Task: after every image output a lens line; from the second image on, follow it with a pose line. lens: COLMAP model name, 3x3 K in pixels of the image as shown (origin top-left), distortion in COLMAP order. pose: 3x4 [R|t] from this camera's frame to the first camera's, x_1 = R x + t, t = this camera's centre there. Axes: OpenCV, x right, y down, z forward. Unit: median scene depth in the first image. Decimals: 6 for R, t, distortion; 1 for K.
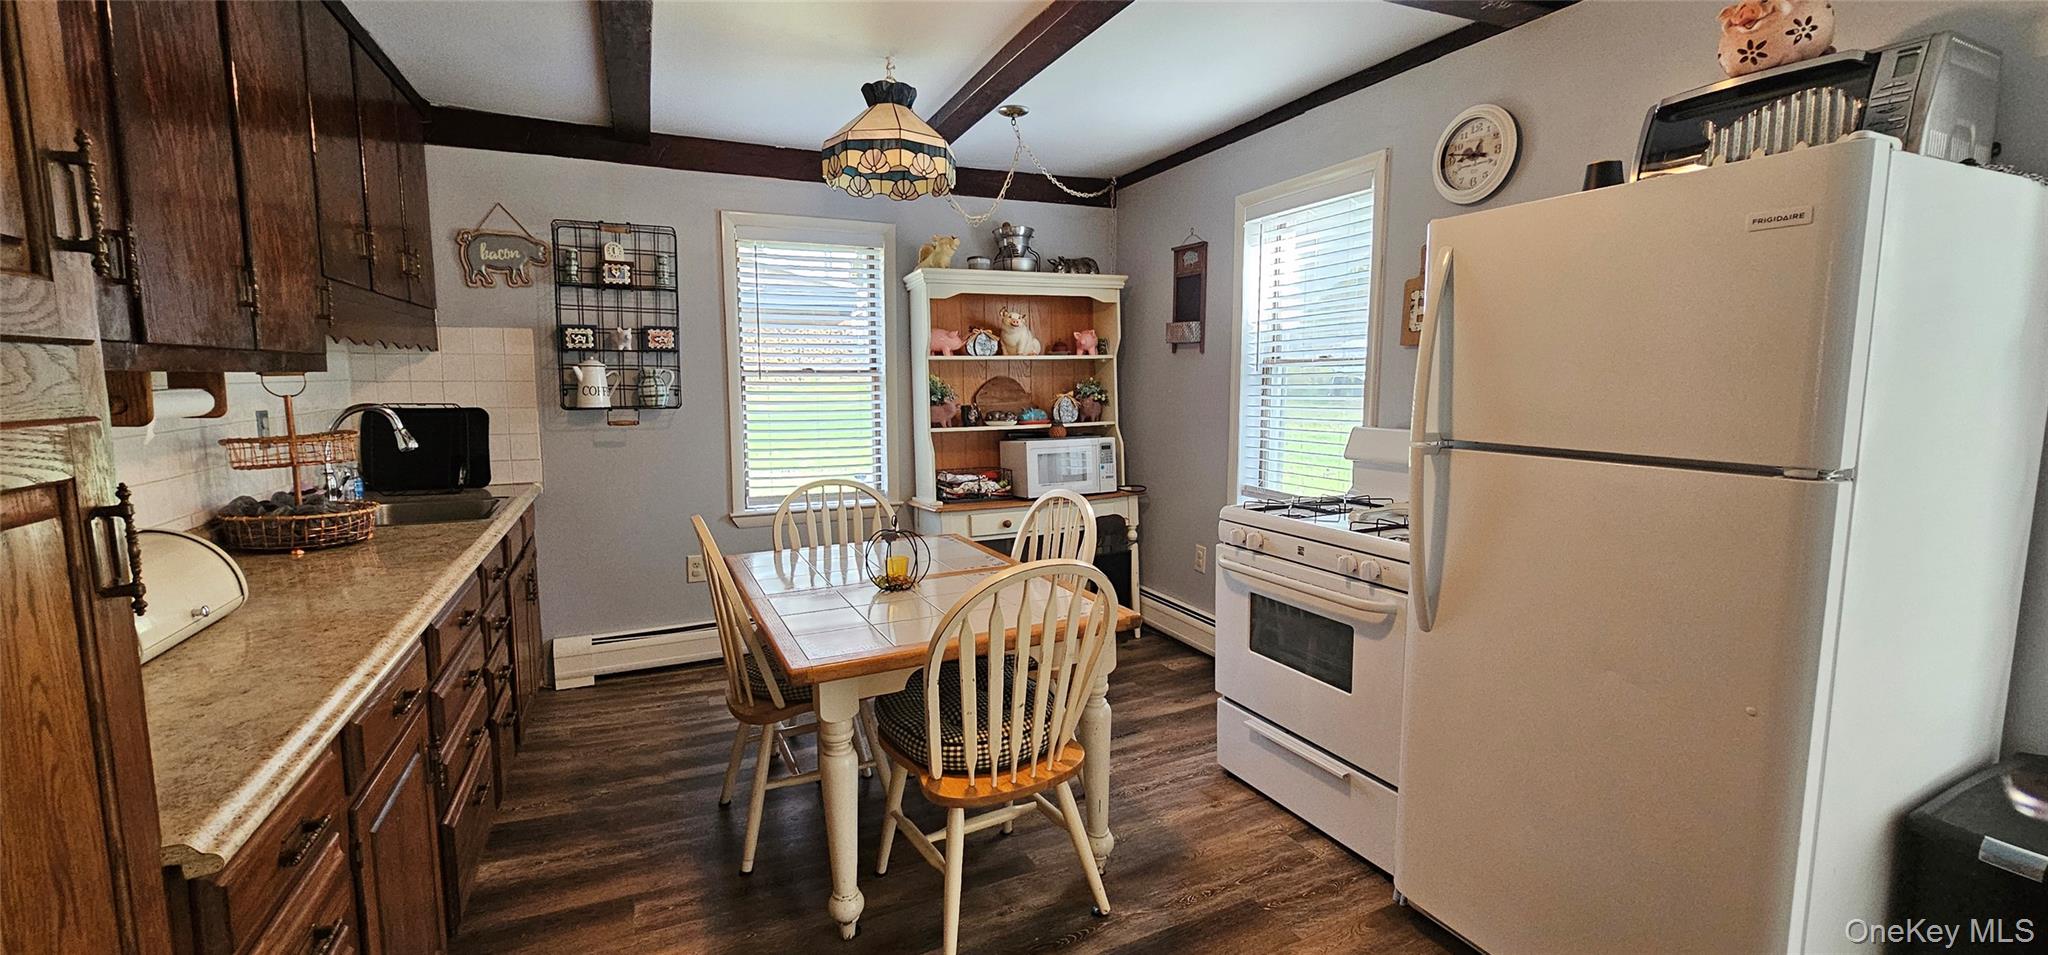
lens RADIAL K [[841.5, 0, 1013.3], [0, 841.5, 468.5], [0, 0, 1]] dist [-0.000210, -0.000732]
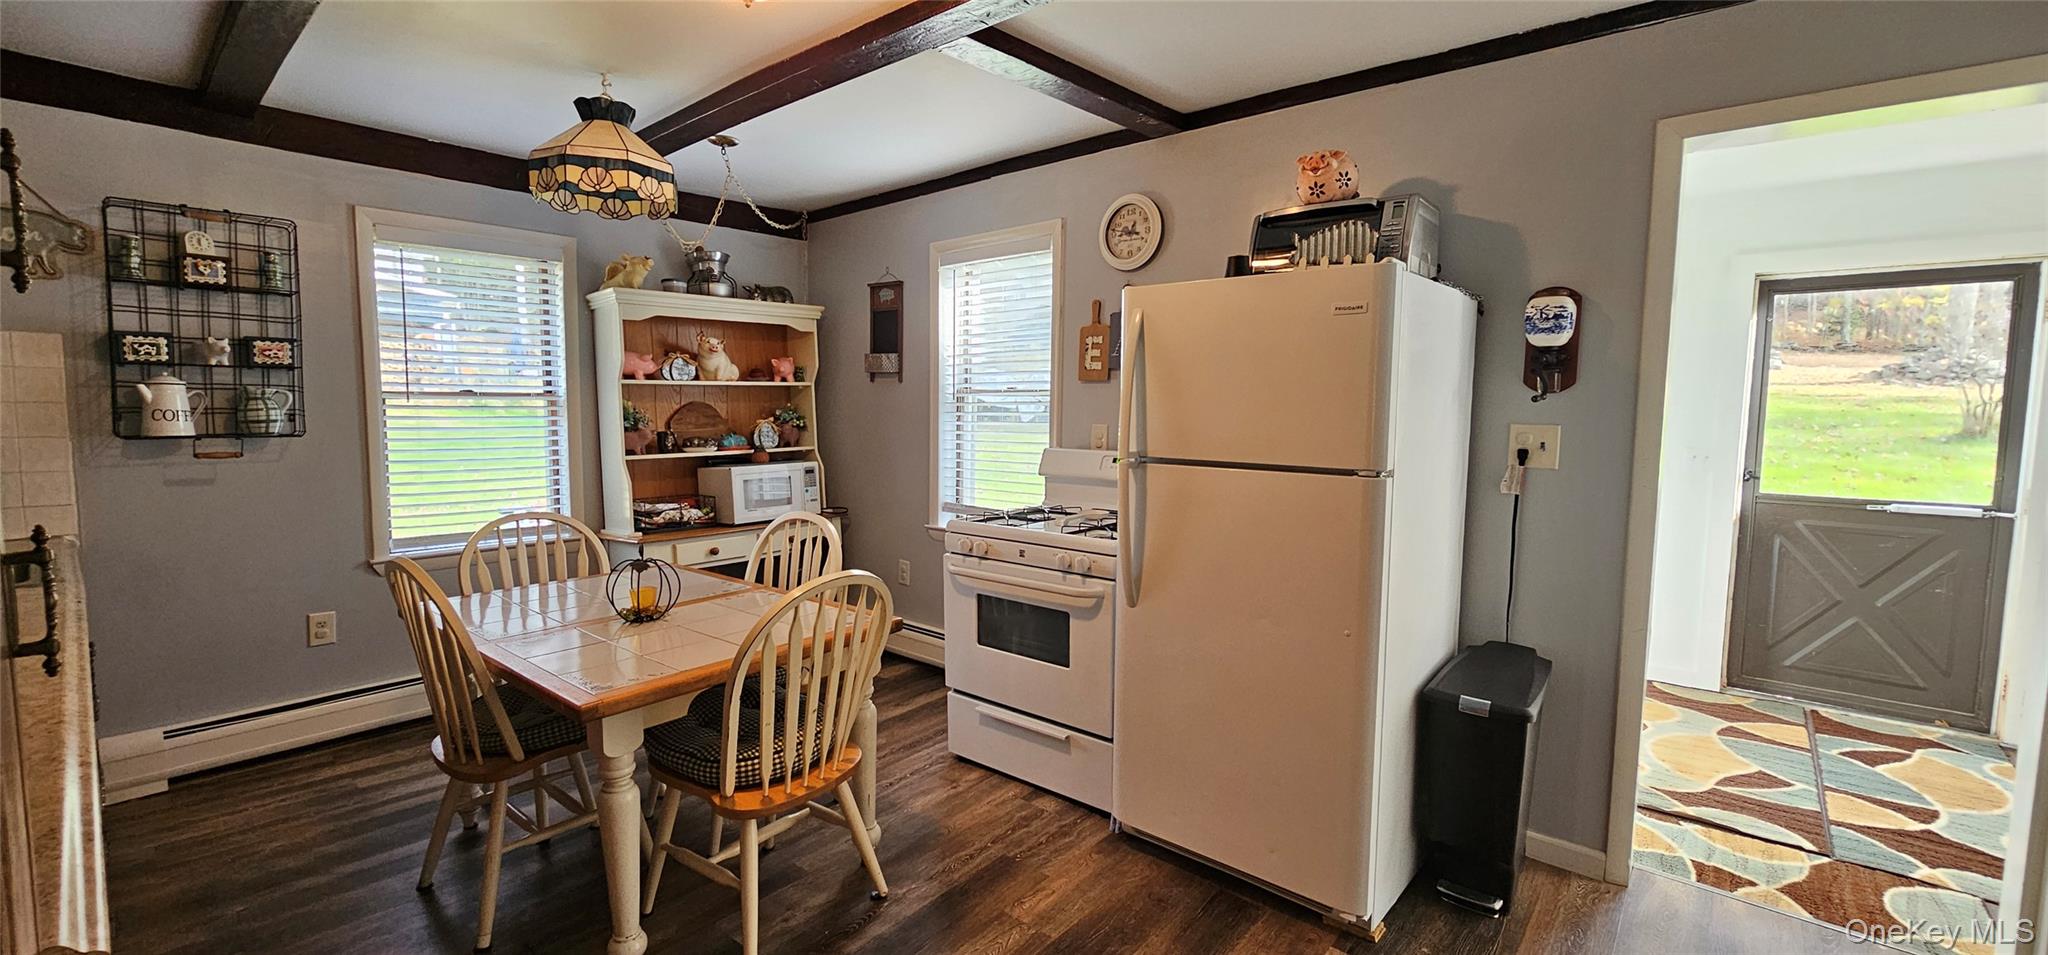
lens RADIAL K [[841.5, 0, 1014.3], [0, 841.5, 470.0], [0, 0, 1]] dist [-0.000210, -0.000732]
pose [[0.909990, -0.023293, 0.413976, -0.107010], [0.034678, 0.999198, -0.020006, 0.002734], [-0.413178, 0.032561, 0.910068, -0.050289]]
